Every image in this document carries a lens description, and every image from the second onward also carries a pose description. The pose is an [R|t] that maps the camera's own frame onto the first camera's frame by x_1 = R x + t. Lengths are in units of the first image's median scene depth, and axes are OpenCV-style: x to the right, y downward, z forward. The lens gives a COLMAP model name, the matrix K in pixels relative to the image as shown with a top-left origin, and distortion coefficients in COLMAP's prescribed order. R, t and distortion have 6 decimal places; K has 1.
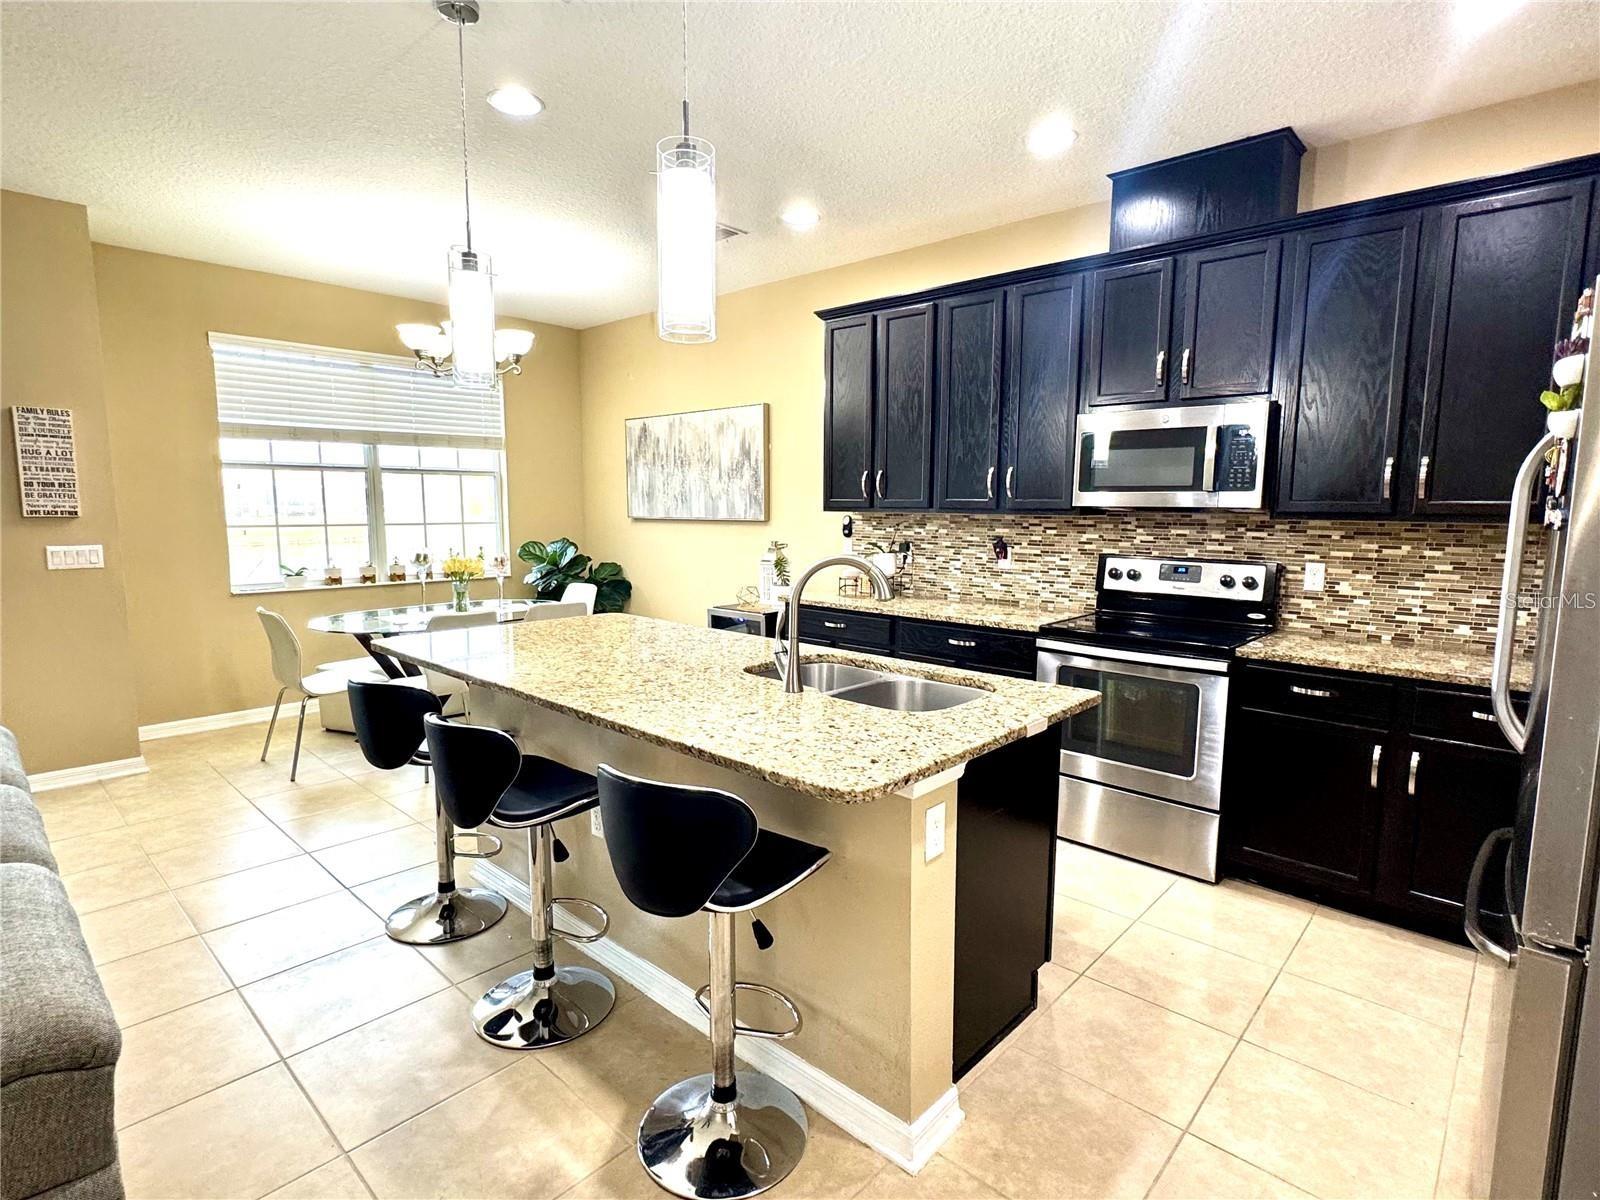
lens RADIAL K [[809.8, 0, 805.6], [0, 809.8, 604.7], [0, 0, 1]] dist [-0.001925, -0.000050]
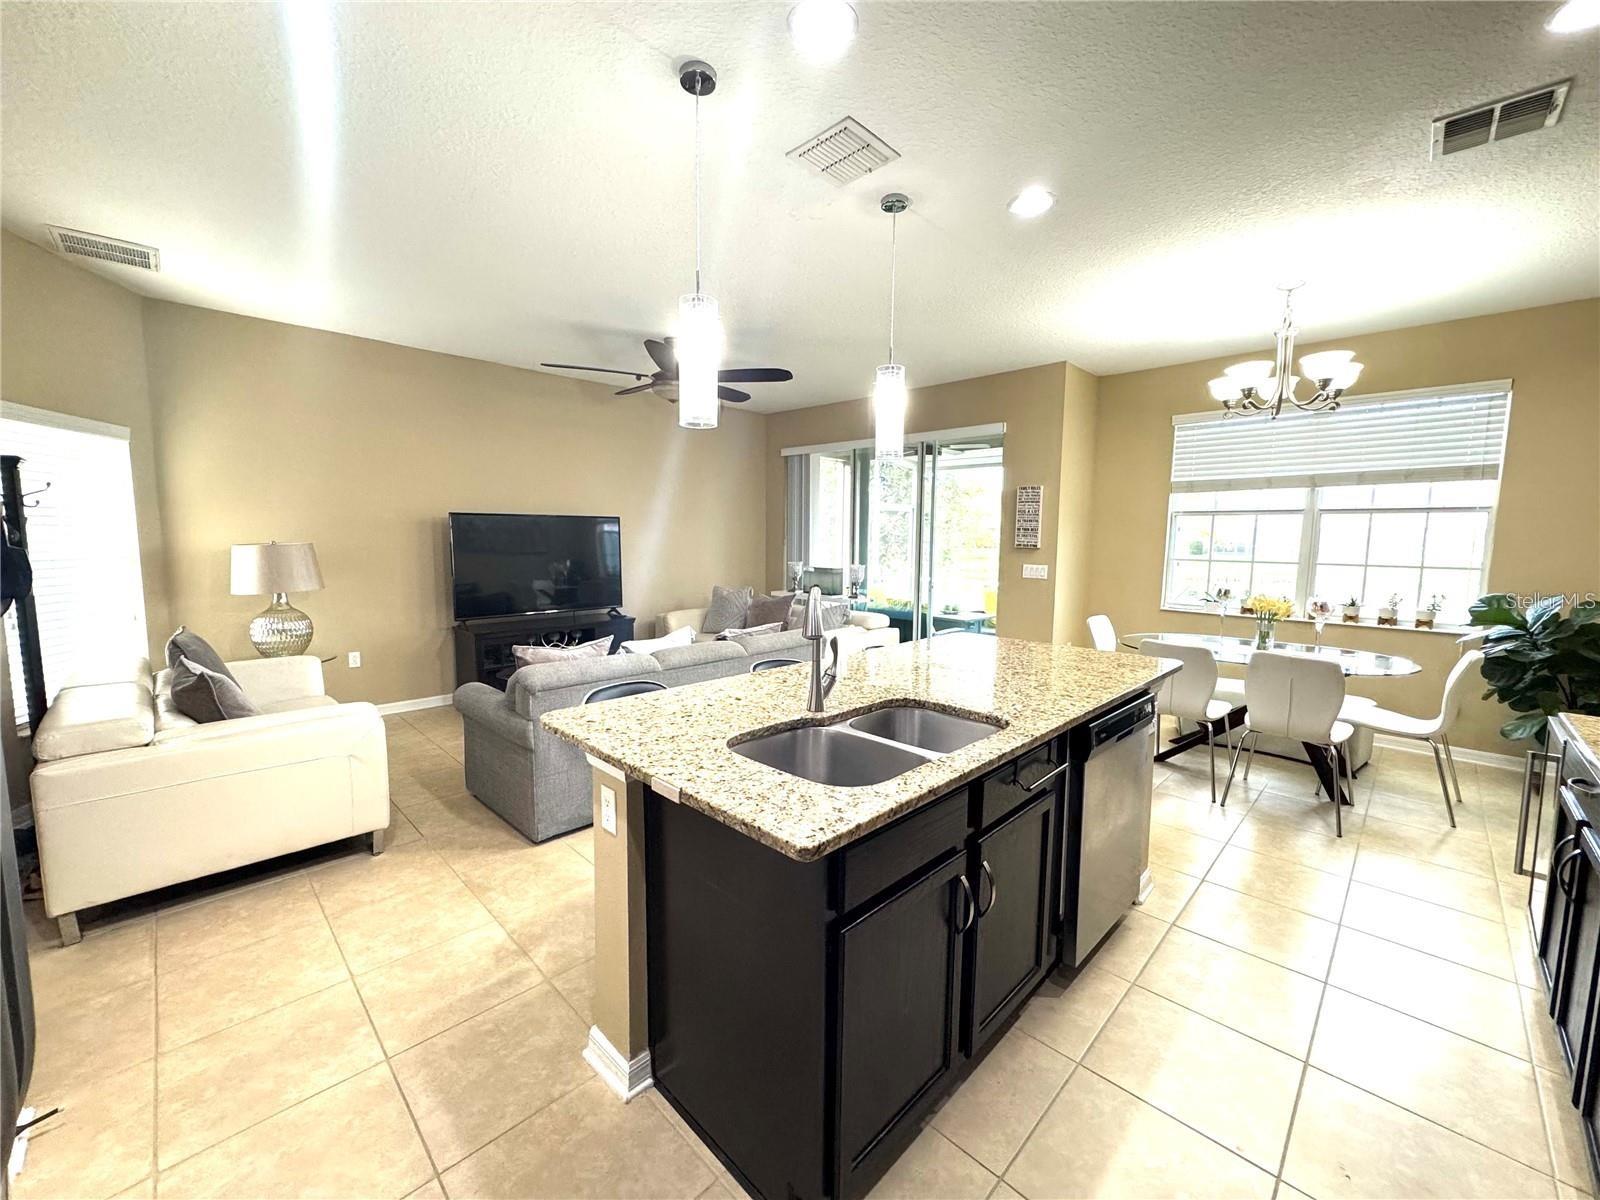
lens RADIAL K [[633.9, 0, 800.9], [0, 633.9, 601.5], [0, 0, 1]] dist [0.001841, 0.000001]
pose [[-0.033955, 0.099139, -0.994494, 0.449566], [-0.136131, 0.985335, 0.102874, -0.066878], [0.990109, 0.138875, -0.019961, 0.538807]]
